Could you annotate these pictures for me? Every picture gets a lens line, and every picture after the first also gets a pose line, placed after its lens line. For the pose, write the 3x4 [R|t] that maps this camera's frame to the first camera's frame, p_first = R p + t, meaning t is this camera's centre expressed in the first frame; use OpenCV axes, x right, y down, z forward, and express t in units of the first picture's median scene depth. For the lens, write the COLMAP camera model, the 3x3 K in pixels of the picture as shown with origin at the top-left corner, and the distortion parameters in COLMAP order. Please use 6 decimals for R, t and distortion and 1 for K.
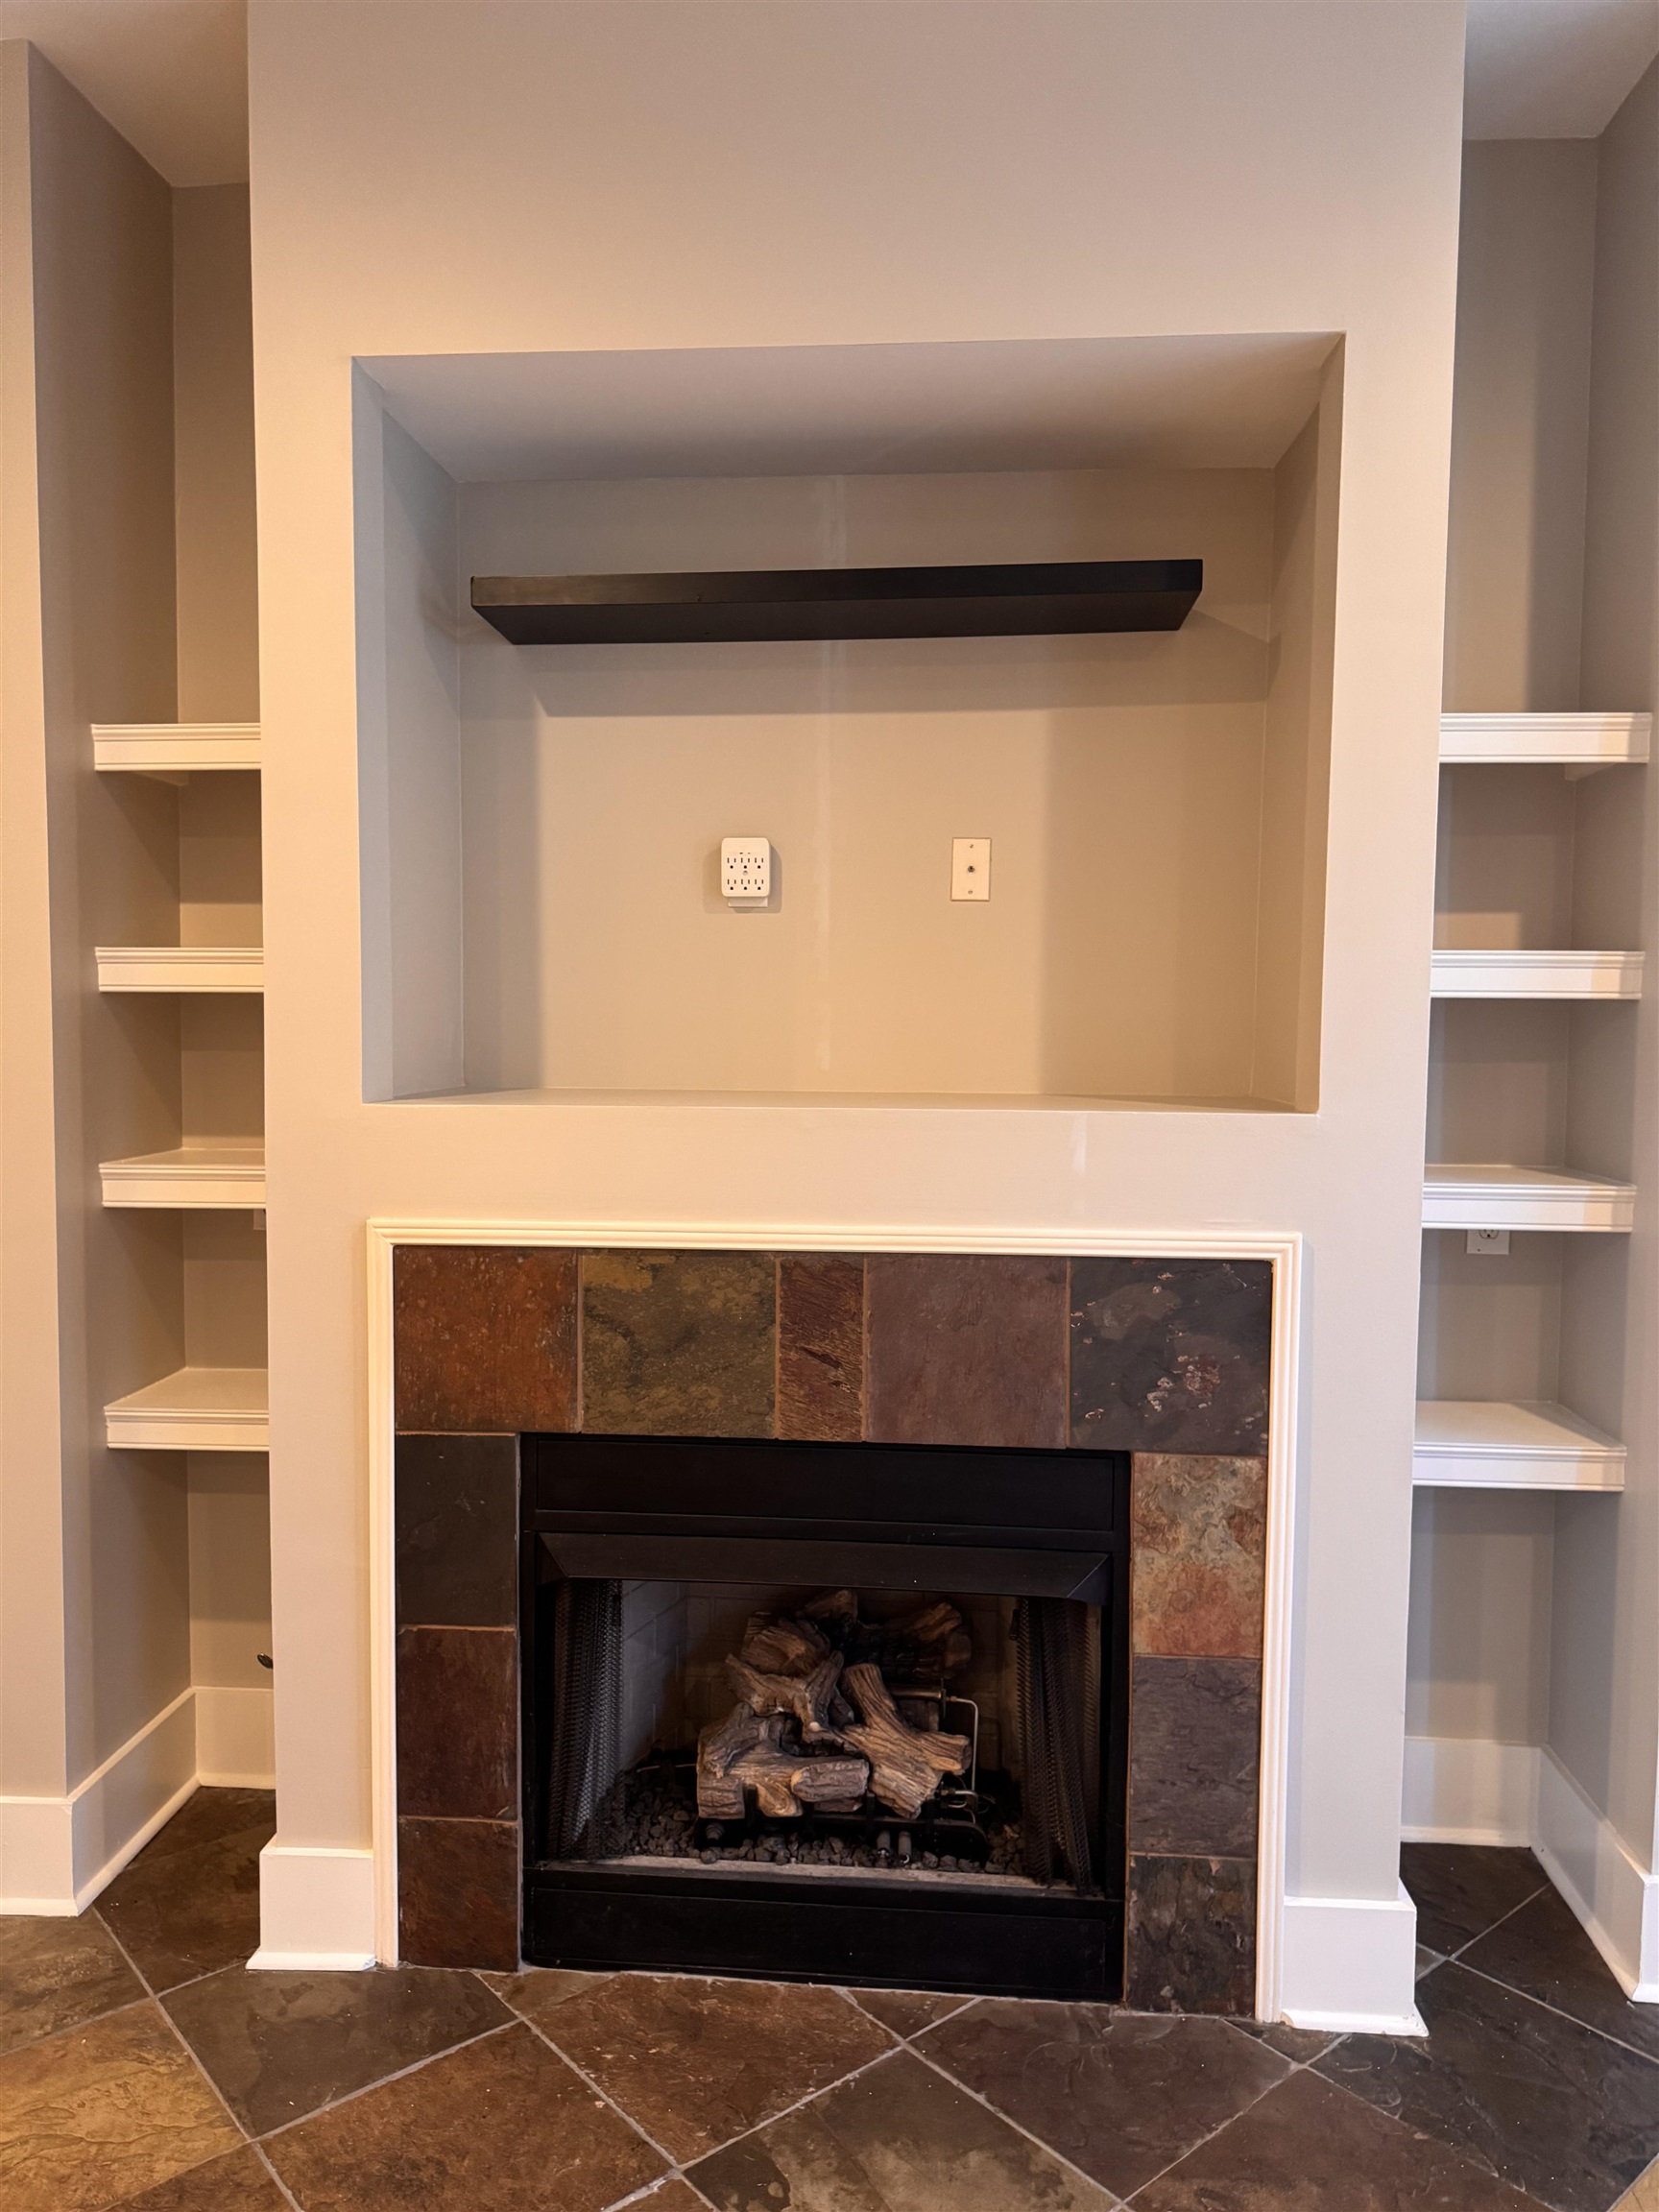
lens RADIAL K [[1581.2, 0, 810.3], [0, 1581.2, 1114.5], [0, 0, 1]] dist [0.022489, -0.022979]
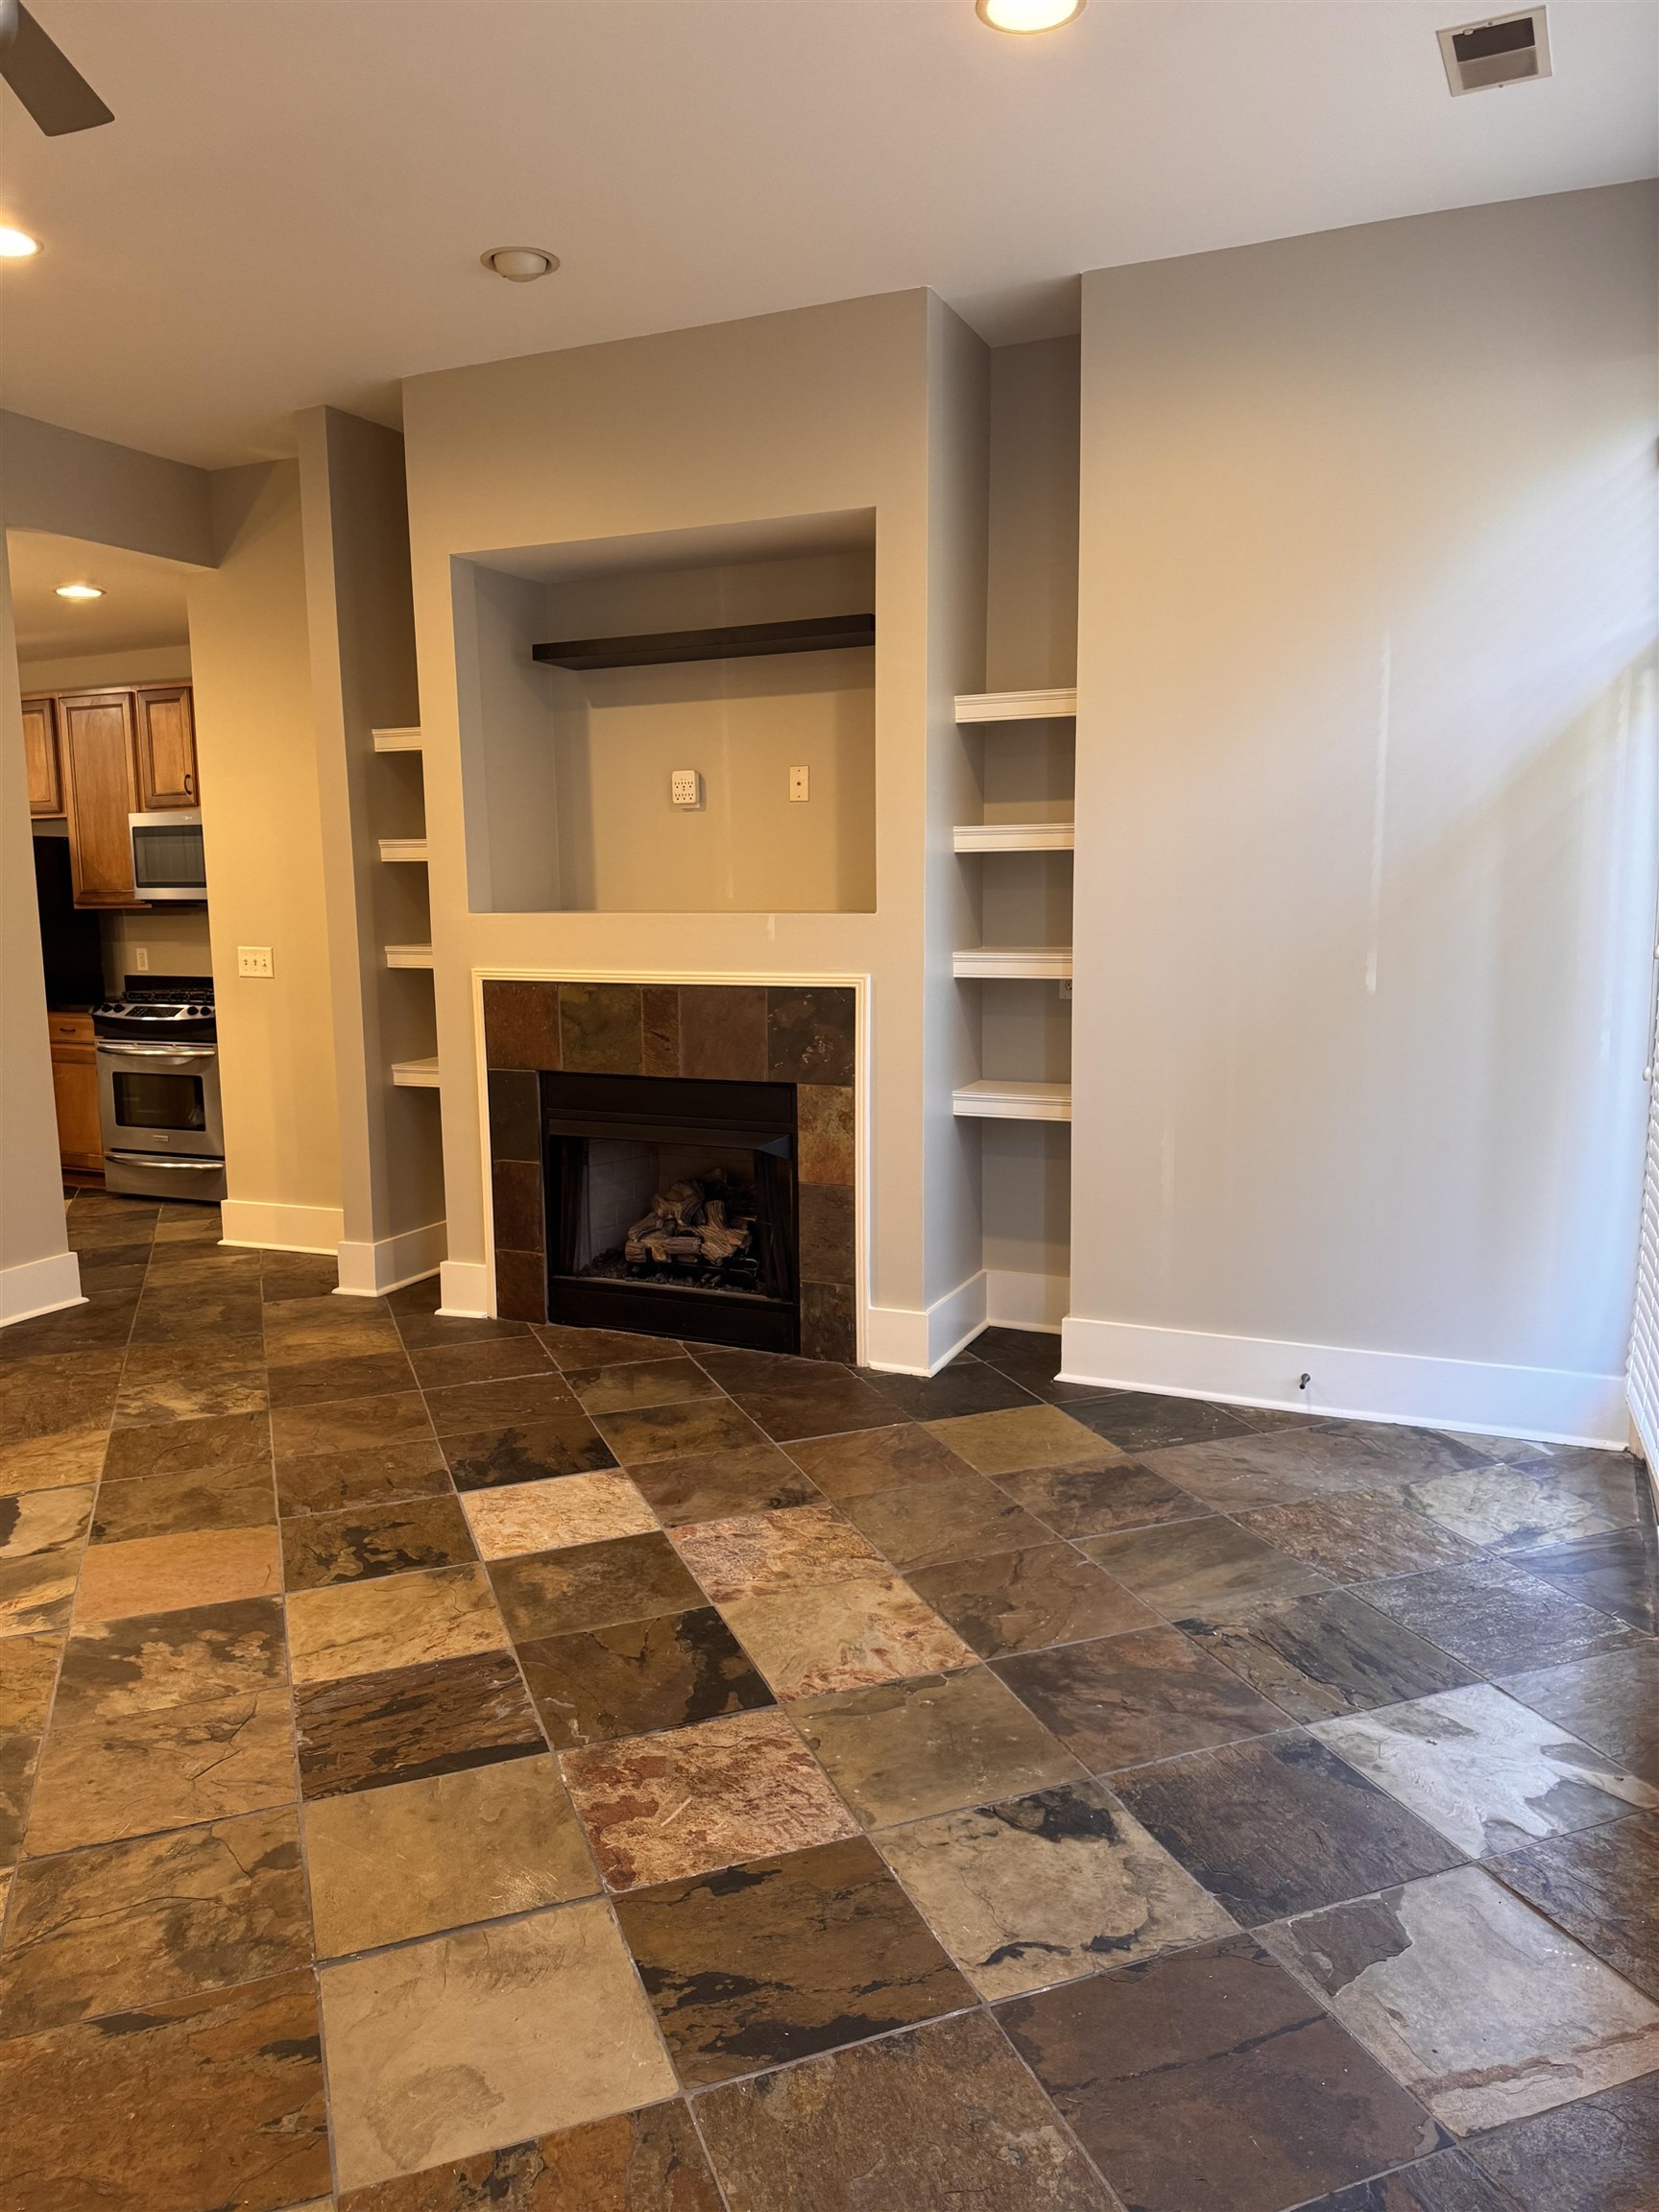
lens RADIAL K [[1581.2, 0, 837.9], [0, 1581.2, 1106.4], [0, 0, 1]] dist [0.022489, -0.022979]
pose [[0.947122, 0.030107, -0.319458, 0.871302], [-0.000022, 0.995594, 0.093764, 0.050938], [0.320873, -0.088799, 0.942950, -0.863026]]
